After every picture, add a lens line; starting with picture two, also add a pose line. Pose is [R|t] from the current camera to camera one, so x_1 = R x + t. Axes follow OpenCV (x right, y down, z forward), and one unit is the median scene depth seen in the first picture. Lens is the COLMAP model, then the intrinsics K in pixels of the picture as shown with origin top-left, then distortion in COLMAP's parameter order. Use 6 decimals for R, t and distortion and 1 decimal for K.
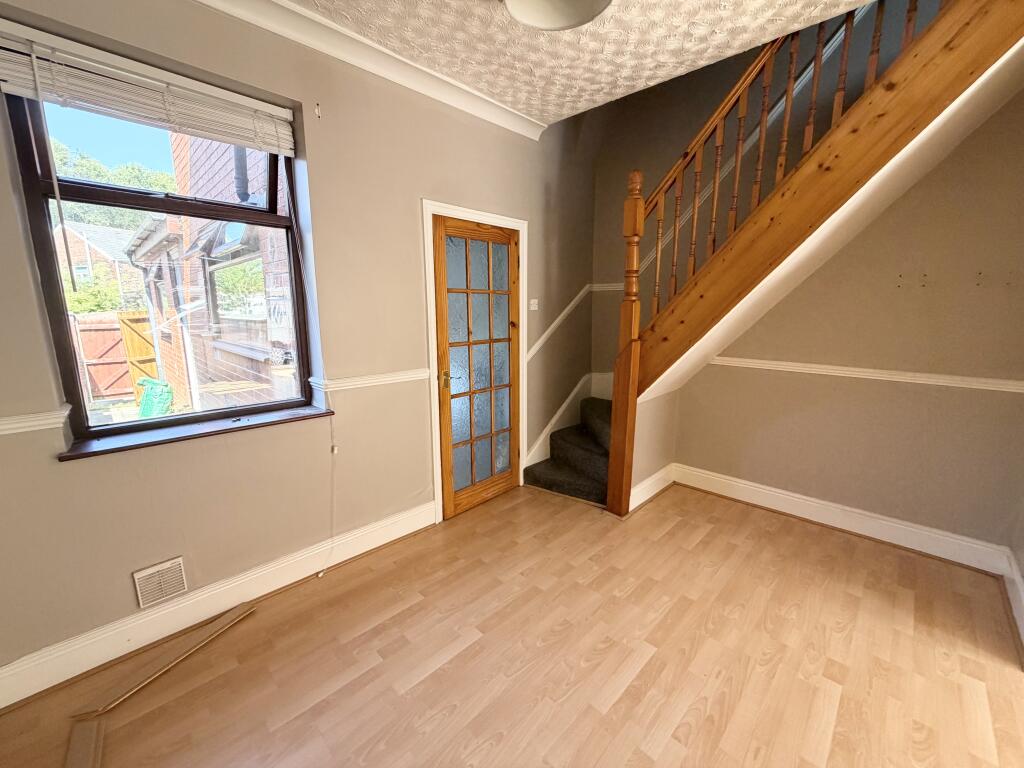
lens RADIAL K [[414.9, 0, 512.0], [0, 414.9, 384.0], [0, 0, 1]] dist [0.001590, 0.000267]
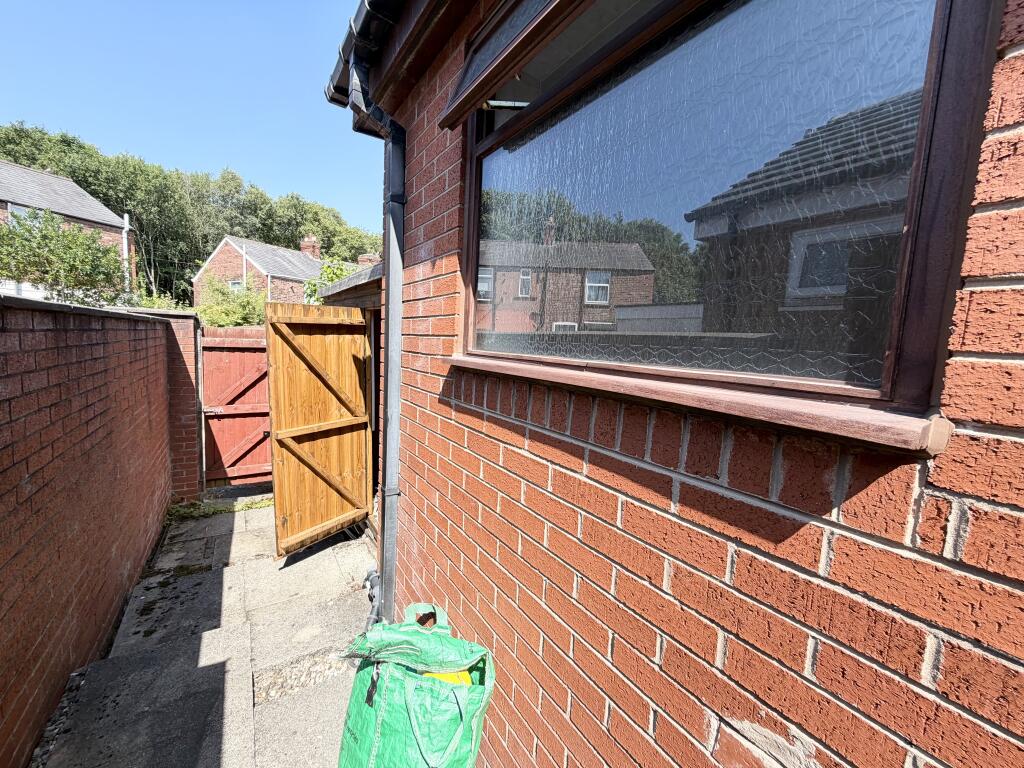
lens RADIAL K [[414.9, 0, 512.0], [0, 414.9, 384.0], [0, 0, 1]] dist [0.001590, 0.000267]
pose [[0.975794, 0.041819, -0.214656, -0.530830], [-0.055739, 0.996689, -0.059203, -0.075214], [0.211470, 0.069735, 0.974894, 0.561135]]
